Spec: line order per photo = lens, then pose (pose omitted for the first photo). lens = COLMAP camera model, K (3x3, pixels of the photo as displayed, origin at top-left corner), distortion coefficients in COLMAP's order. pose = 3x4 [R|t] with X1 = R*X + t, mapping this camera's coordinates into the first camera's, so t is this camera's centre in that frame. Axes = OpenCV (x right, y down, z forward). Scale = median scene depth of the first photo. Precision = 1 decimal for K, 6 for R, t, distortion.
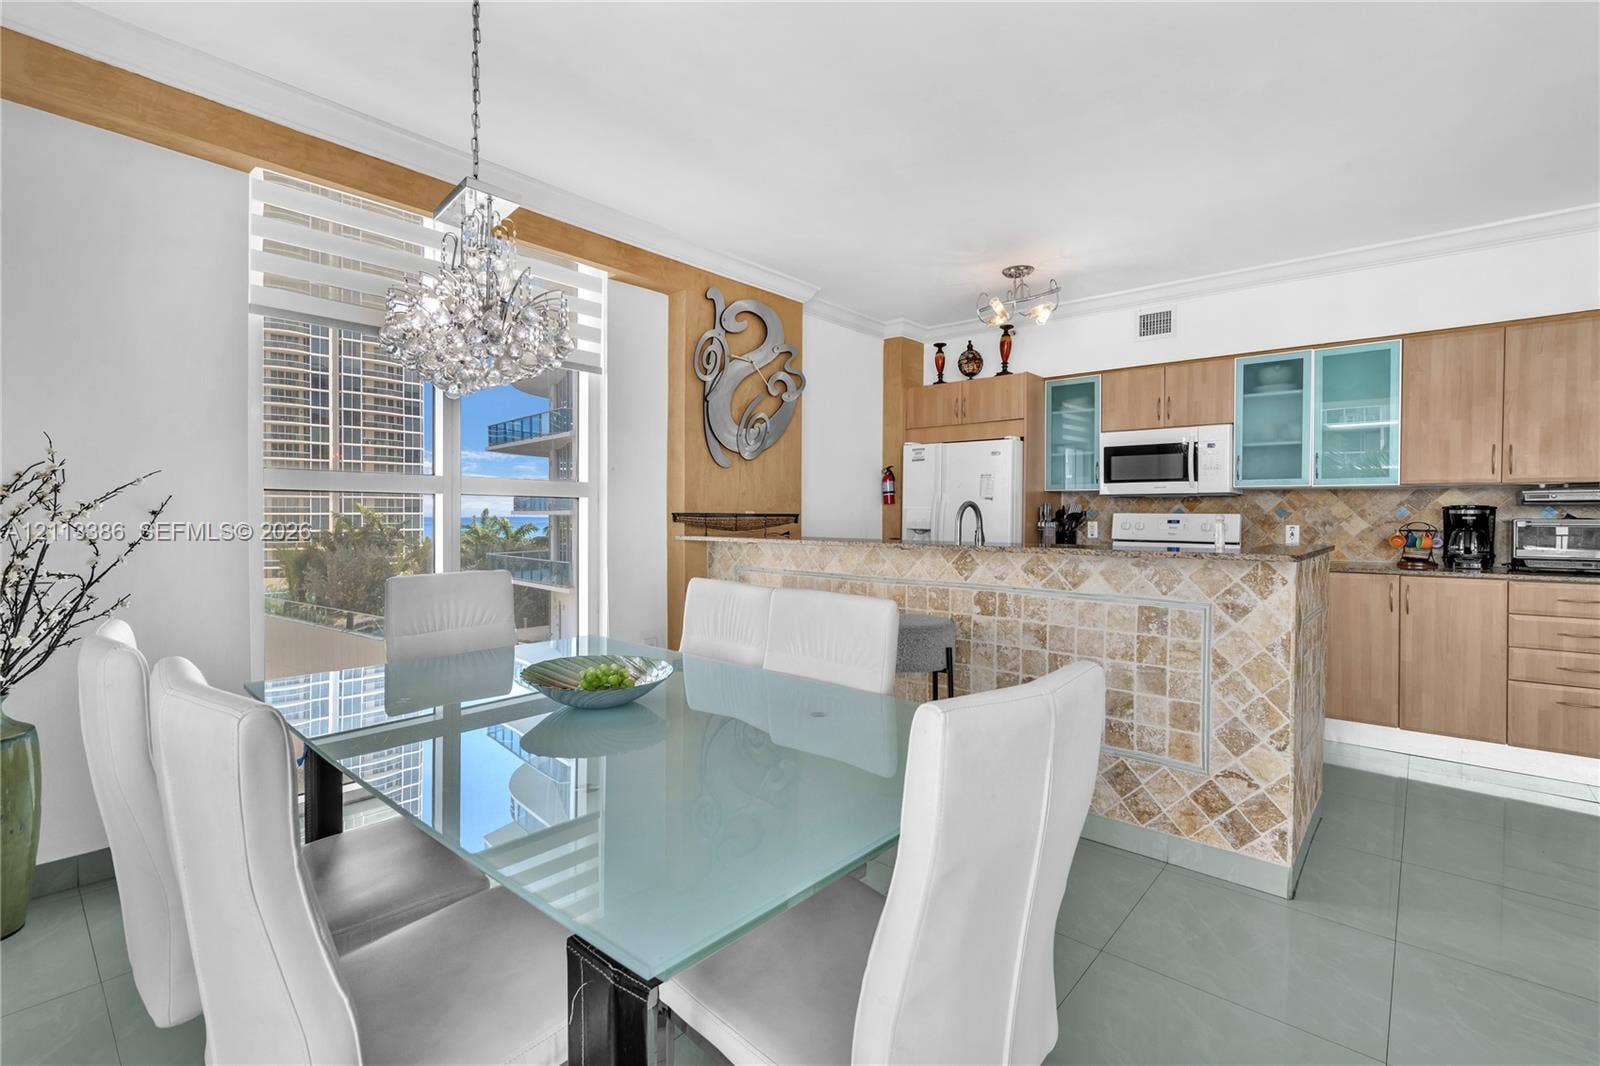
lens RADIAL K [[715.9, 0, 807.0], [0, 715.9, 526.1], [0, 0, 1]] dist [-0.013108, 0.003935]
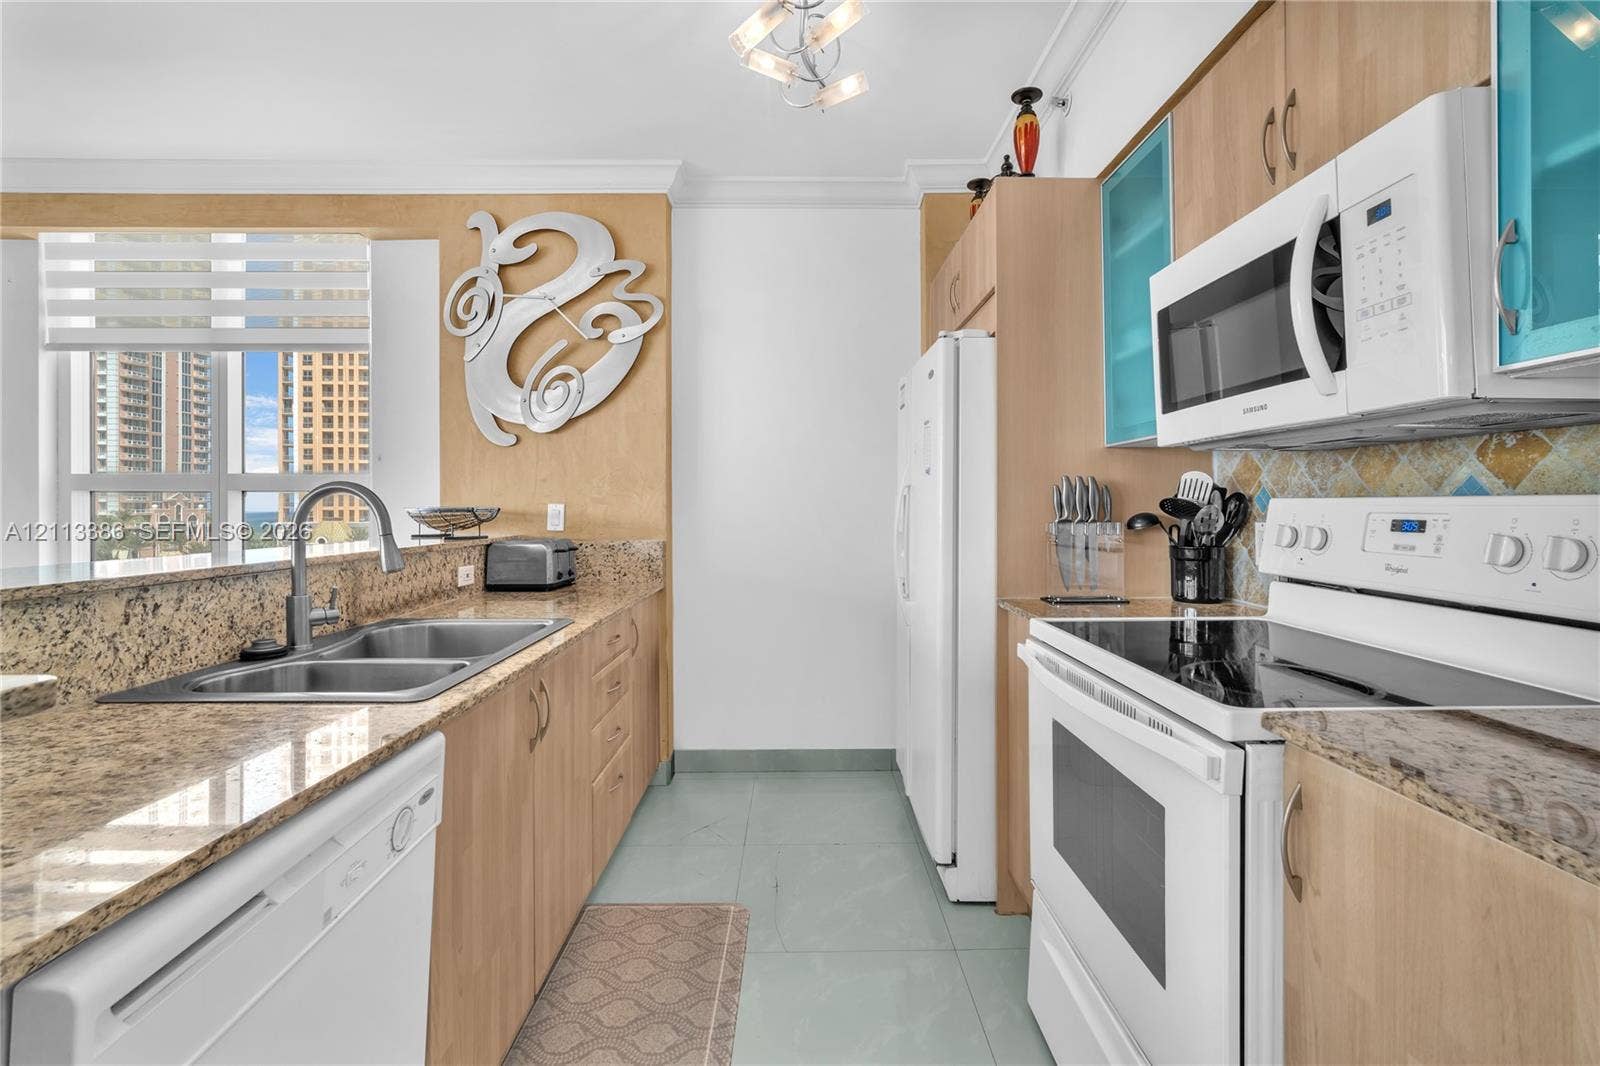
lens RADIAL K [[715.9, 0, 805.8], [0, 715.9, 508.8], [0, 0, 1]] dist [-0.013108, 0.003935]
pose [[0.669766, -0.006312, -0.742546, 0.635020], [-0.003002, 0.999933, -0.011208, -0.010281], [0.742566, 0.009736, 0.669702, 0.722122]]
